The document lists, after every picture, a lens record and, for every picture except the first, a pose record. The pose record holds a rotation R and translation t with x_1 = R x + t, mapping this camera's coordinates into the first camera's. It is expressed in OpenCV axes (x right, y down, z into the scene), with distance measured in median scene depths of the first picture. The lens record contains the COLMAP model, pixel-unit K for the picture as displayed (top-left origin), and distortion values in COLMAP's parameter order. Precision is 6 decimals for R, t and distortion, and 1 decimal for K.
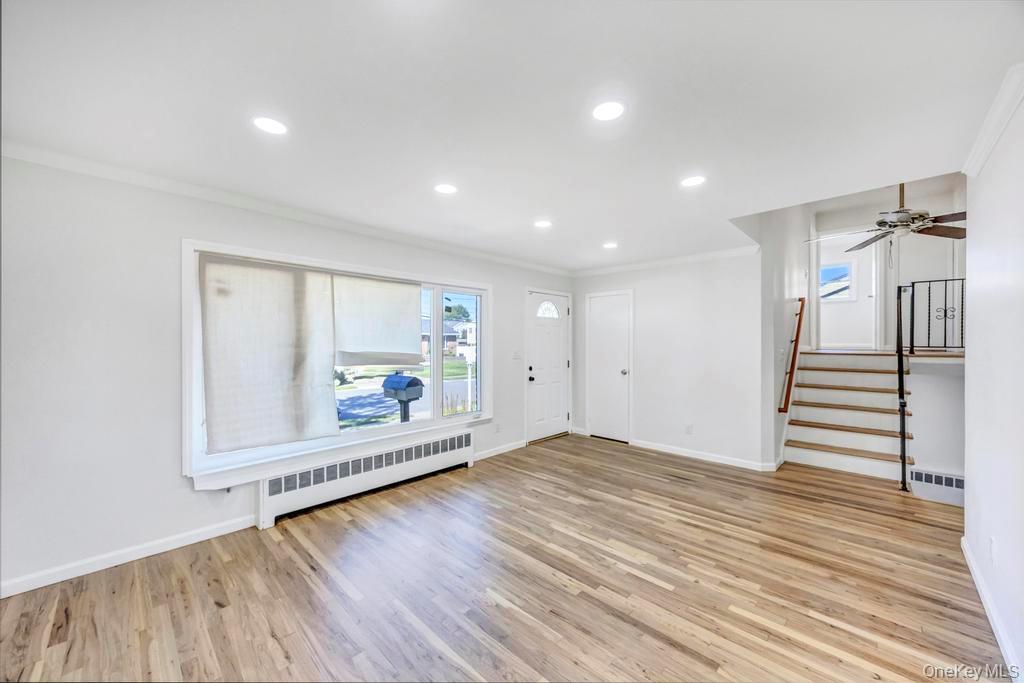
lens RADIAL K [[386.3, 0, 512.0], [0, 386.3, 341.5], [0, 0, 1]] dist [-0.000064, -0.000003]
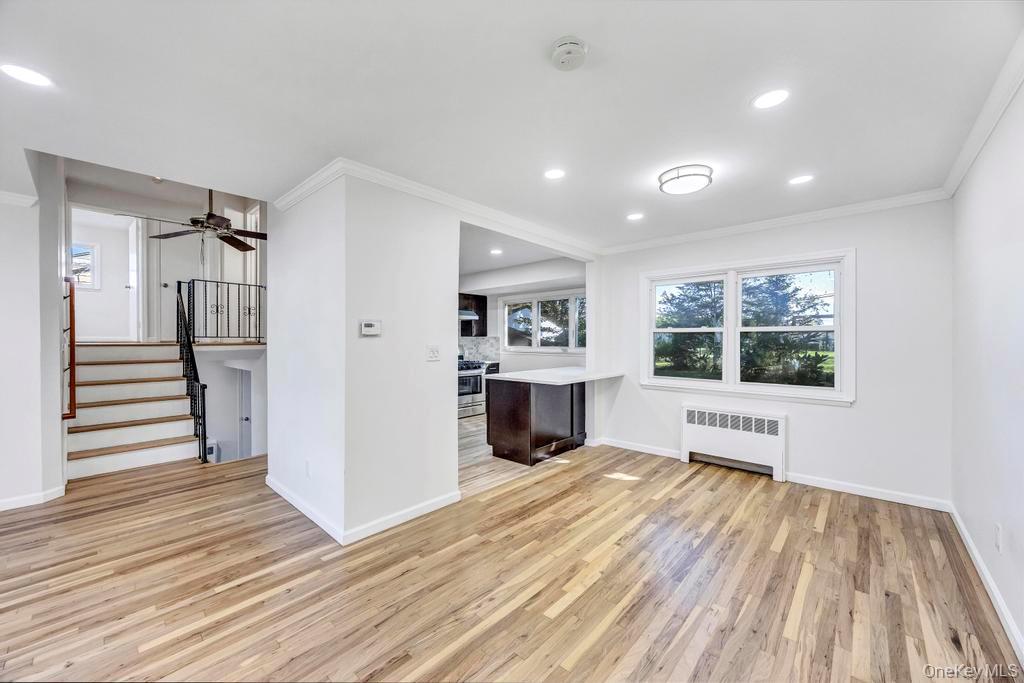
lens RADIAL K [[388.0, 0, 511.3], [0, 388.0, 343.3], [0, 0, 1]] dist [-0.000073, -0.000114]
pose [[-0.030975, -0.013081, 0.999435, -0.176024], [-0.000692, 0.999914, 0.013066, 0.024320], [-0.999520, -0.000286, -0.030982, 0.167295]]
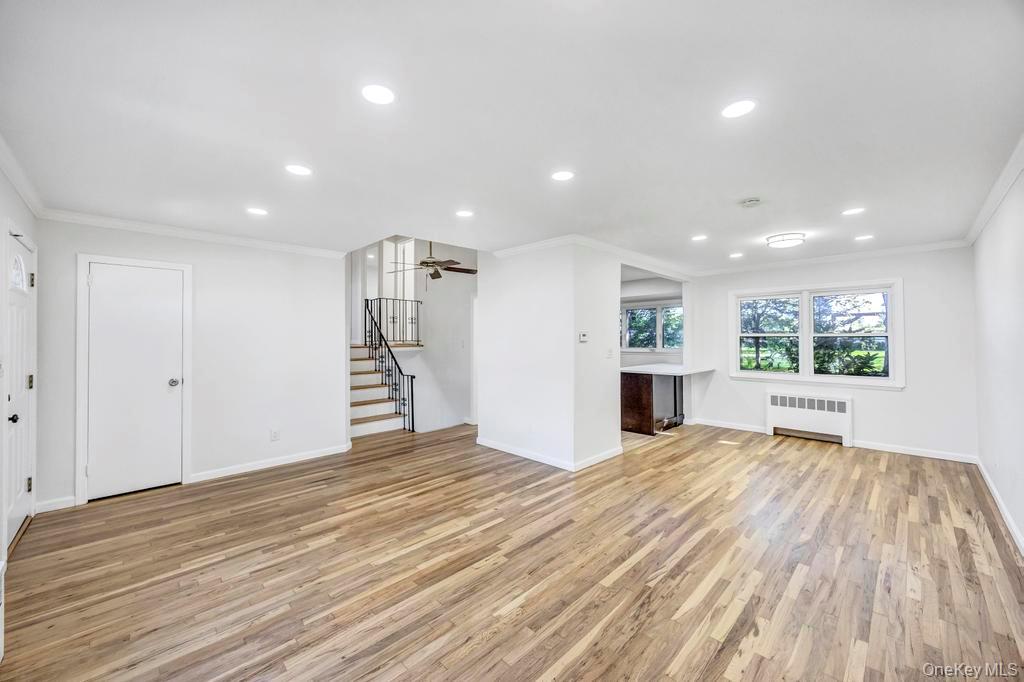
lens RADIAL K [[393.3, 0, 510.6], [0, 393.3, 335.3], [0, 0, 1]] dist [0.001843, -0.000432]
pose [[0.023548, 0.005718, 0.999706, -0.703666], [0.002884, 0.999979, -0.005787, 0.002562], [-0.999719, 0.003020, 0.023531, 0.681092]]
